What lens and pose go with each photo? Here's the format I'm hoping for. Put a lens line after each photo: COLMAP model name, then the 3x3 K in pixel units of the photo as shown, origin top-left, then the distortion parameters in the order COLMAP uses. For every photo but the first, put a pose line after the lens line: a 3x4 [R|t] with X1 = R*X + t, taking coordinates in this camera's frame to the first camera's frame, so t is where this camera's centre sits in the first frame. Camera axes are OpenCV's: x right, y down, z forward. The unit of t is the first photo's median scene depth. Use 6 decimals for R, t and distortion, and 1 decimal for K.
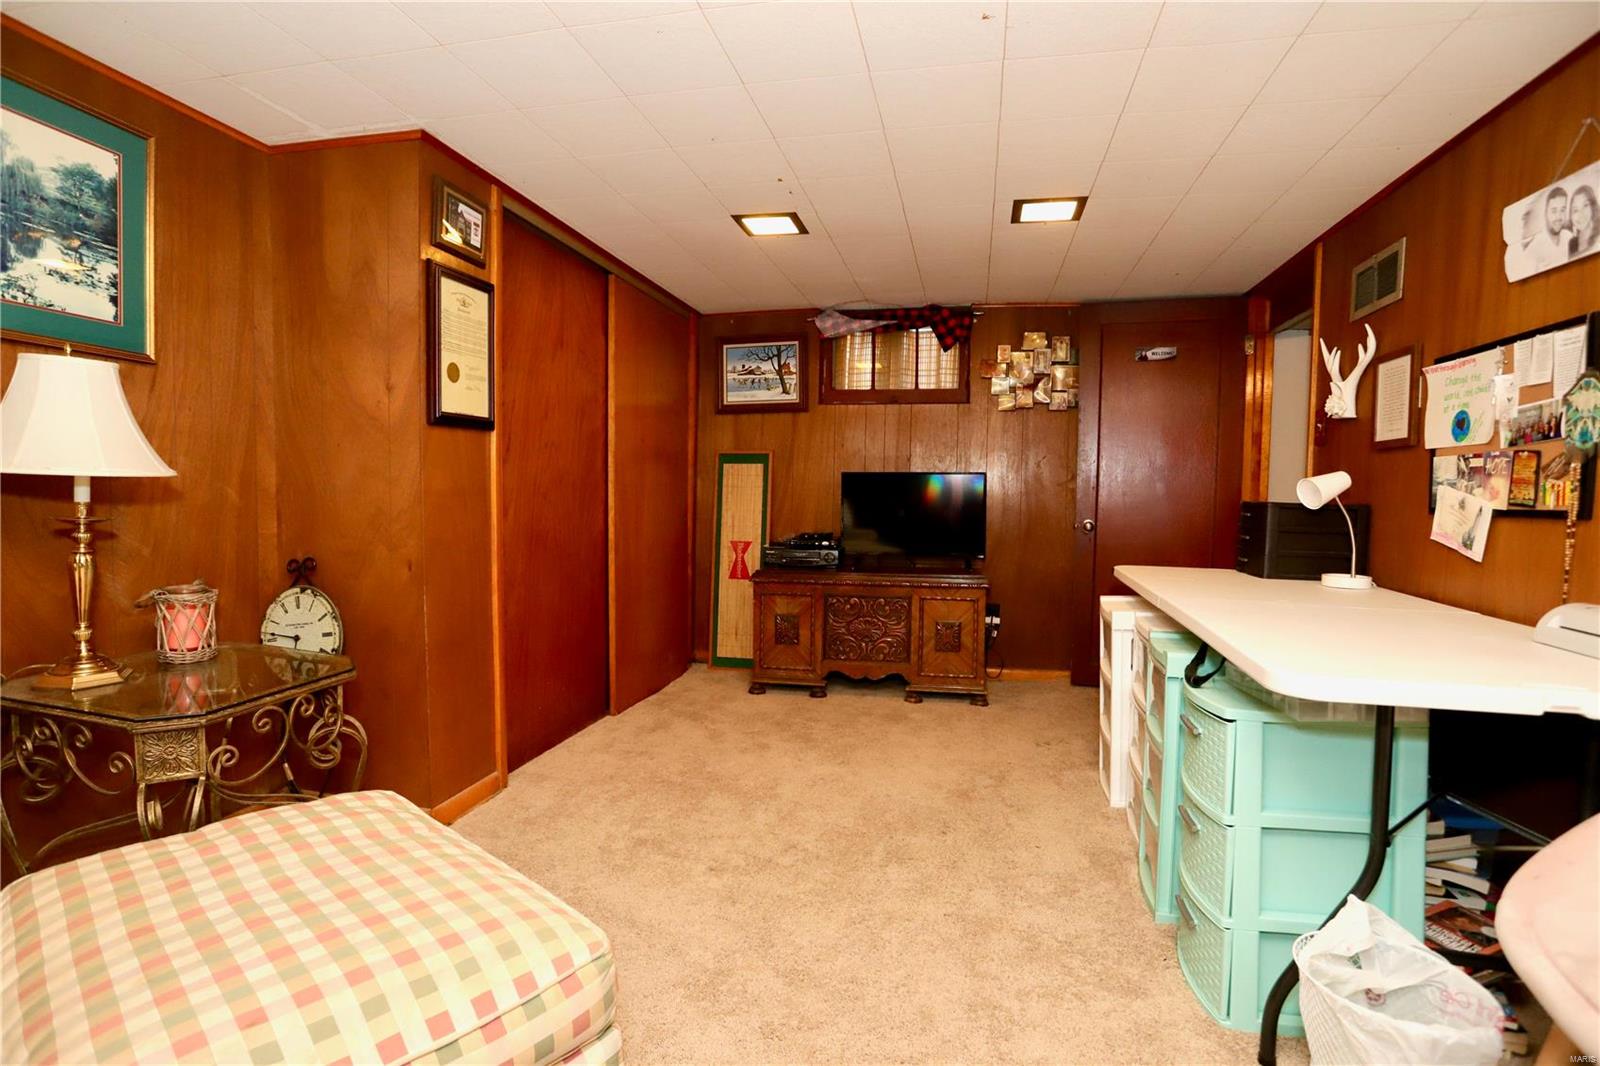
lens RADIAL K [[786.7, 0, 800.0], [0, 786.7, 533.0], [0, 0, 1]] dist [-0.068804, 0.033385]
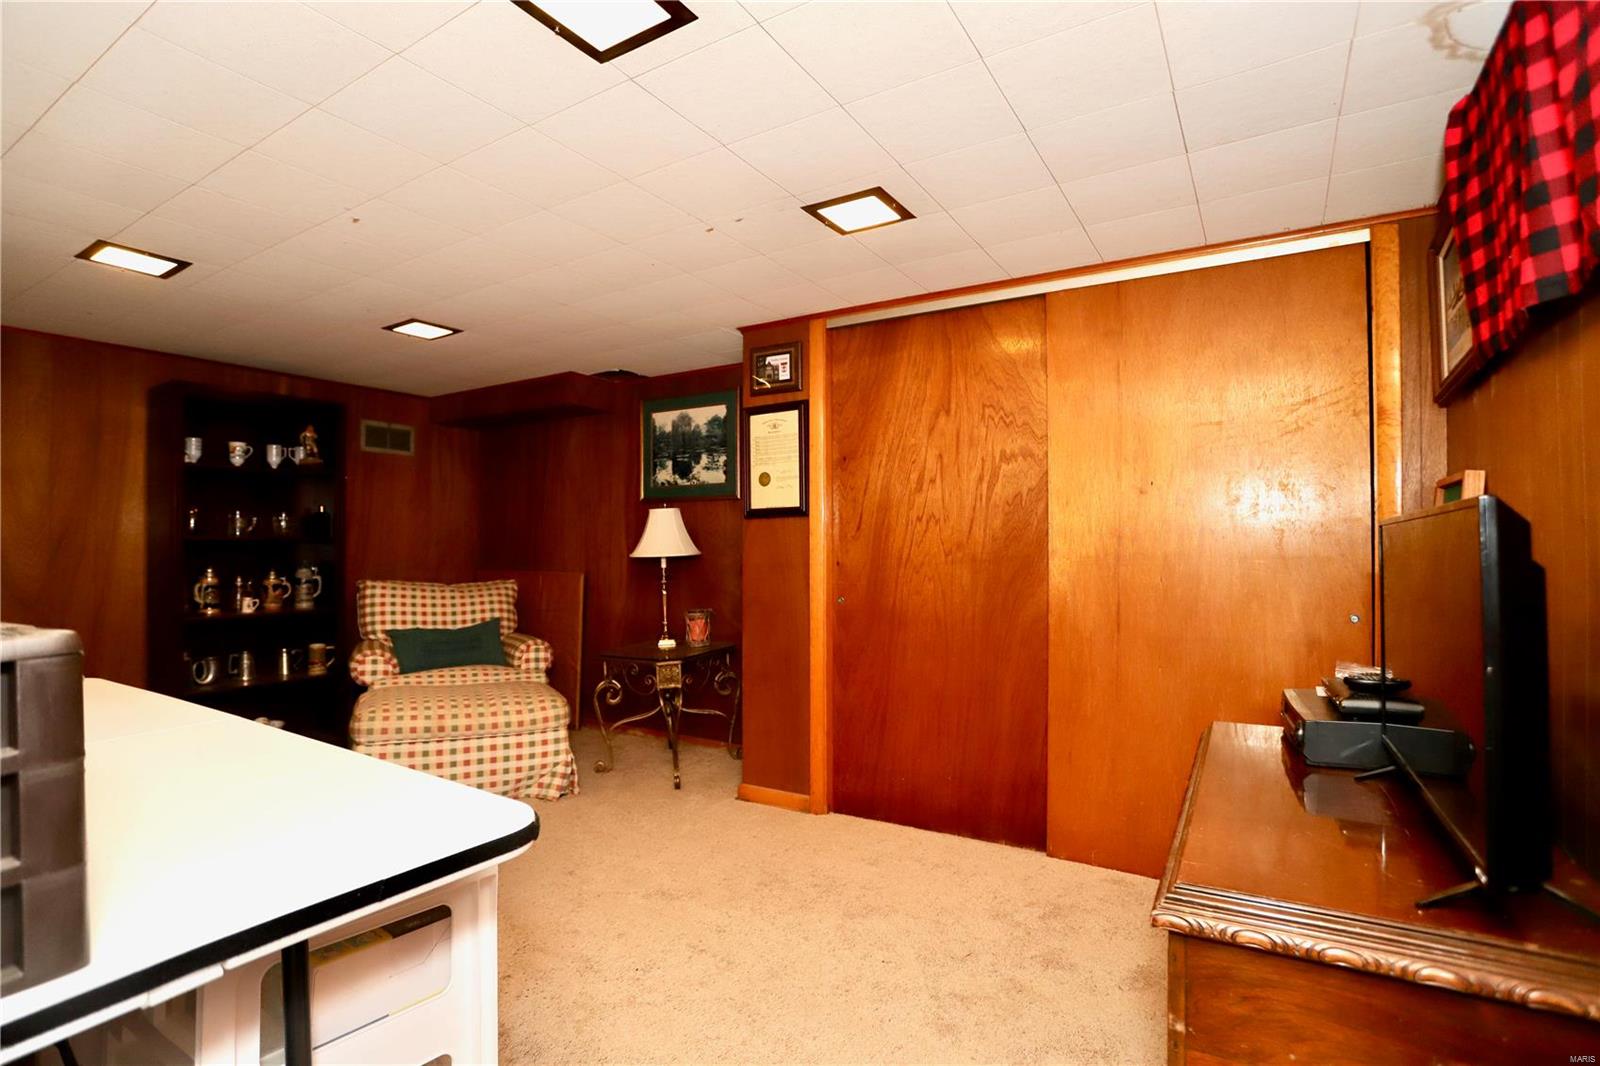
lens RADIAL K [[786.7, 0, 800.0], [0, 786.7, 533.0], [0, 0, 1]] dist [-0.068804, 0.033385]
pose [[-0.330323, -0.027079, -0.943480, 0.871401], [-0.047031, 0.998819, -0.012201, -0.096342], [0.942696, 0.040343, -0.331206, 1.542062]]
